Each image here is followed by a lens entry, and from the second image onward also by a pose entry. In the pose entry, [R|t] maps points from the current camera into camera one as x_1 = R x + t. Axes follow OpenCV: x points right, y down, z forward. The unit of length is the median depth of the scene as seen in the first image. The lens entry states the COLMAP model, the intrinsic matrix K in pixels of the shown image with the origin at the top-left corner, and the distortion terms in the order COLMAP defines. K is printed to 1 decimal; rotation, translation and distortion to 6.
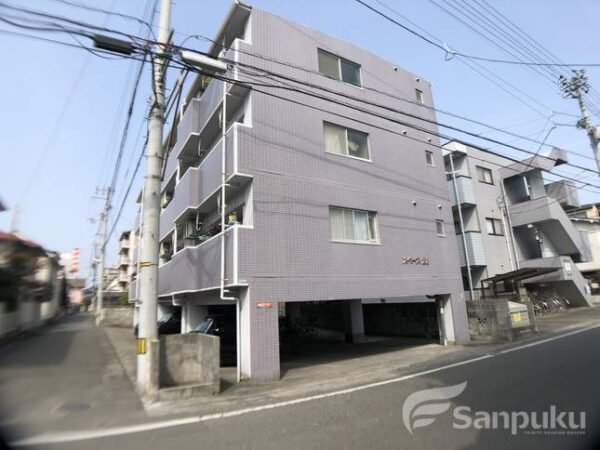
lens RADIAL K [[339.3, 0, 300.0], [0, 339.3, 225.0], [0, 0, 1]] dist [-0.093834, 0.014522]
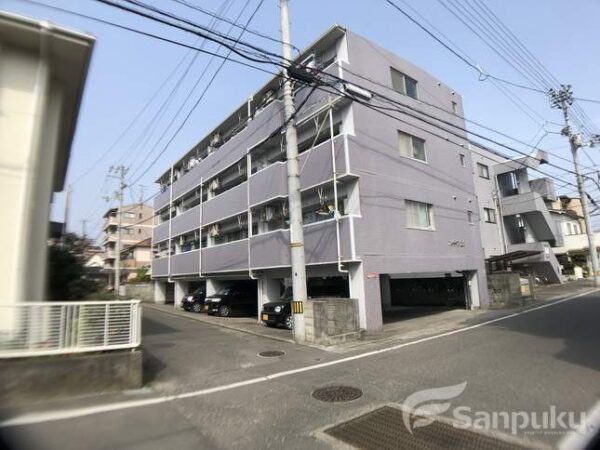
lens RADIAL K [[339.3, 0, 300.0], [0, 339.3, 225.0], [0, 0, 1]] dist [-0.093834, 0.014522]
pose [[0.994342, 0.020729, 0.104182, -0.341555], [-0.026982, 0.997895, 0.058975, -0.019613], [-0.102740, -0.061452, 0.992808, -0.171607]]
